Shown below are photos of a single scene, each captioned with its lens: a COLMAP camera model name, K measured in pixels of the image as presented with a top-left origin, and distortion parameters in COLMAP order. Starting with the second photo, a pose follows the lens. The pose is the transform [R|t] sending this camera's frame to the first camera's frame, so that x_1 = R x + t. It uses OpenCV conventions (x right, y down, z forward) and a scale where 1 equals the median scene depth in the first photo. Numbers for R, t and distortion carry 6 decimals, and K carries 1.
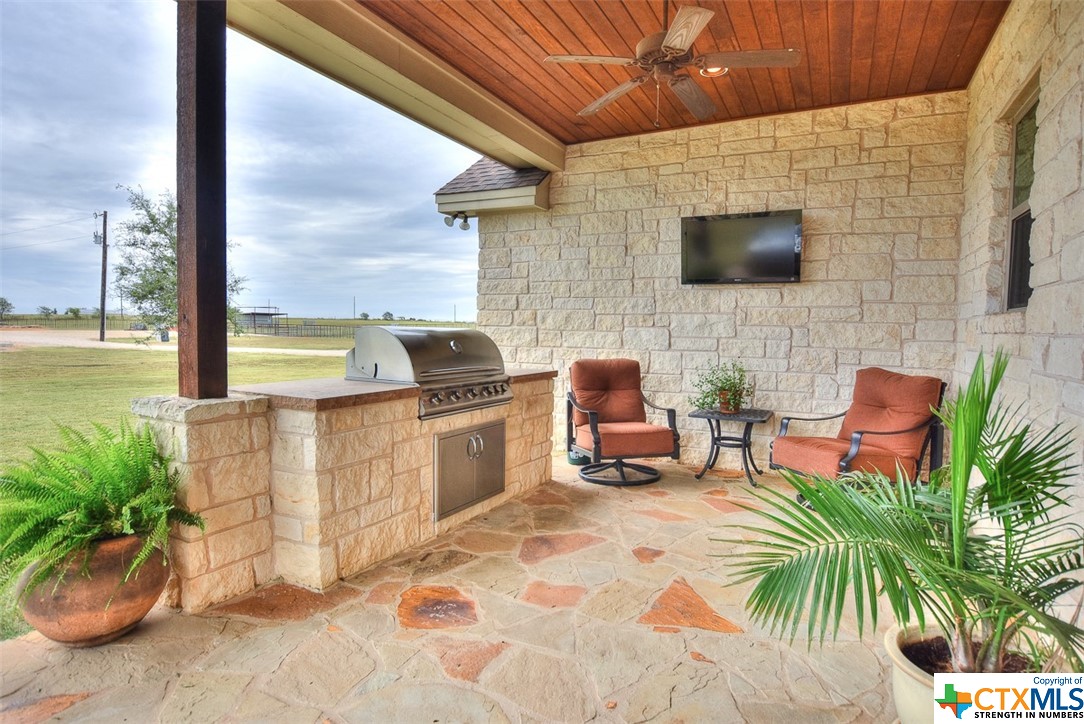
lens RADIAL K [[580.2, 0, 540.4], [0, 580.2, 355.4], [0, 0, 1]] dist [-0.023396, 0.000078]
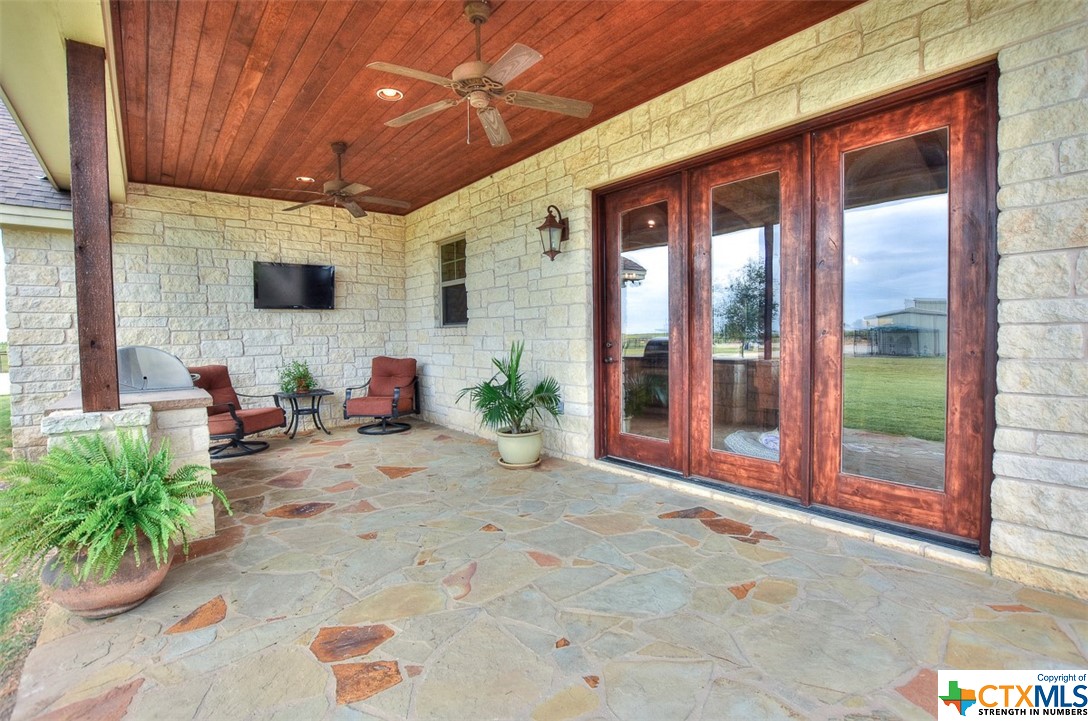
lens RADIAL K [[510.4, 0, 541.9], [0, 510.4, 359.0], [0, 0, 1]] dist [-0.025344, -0.000395]
pose [[0.402873, -0.072099, 0.912412, -0.619083], [0.068644, 0.996465, 0.048431, -0.012631], [-0.912678, 0.043120, 0.406398, -0.132175]]
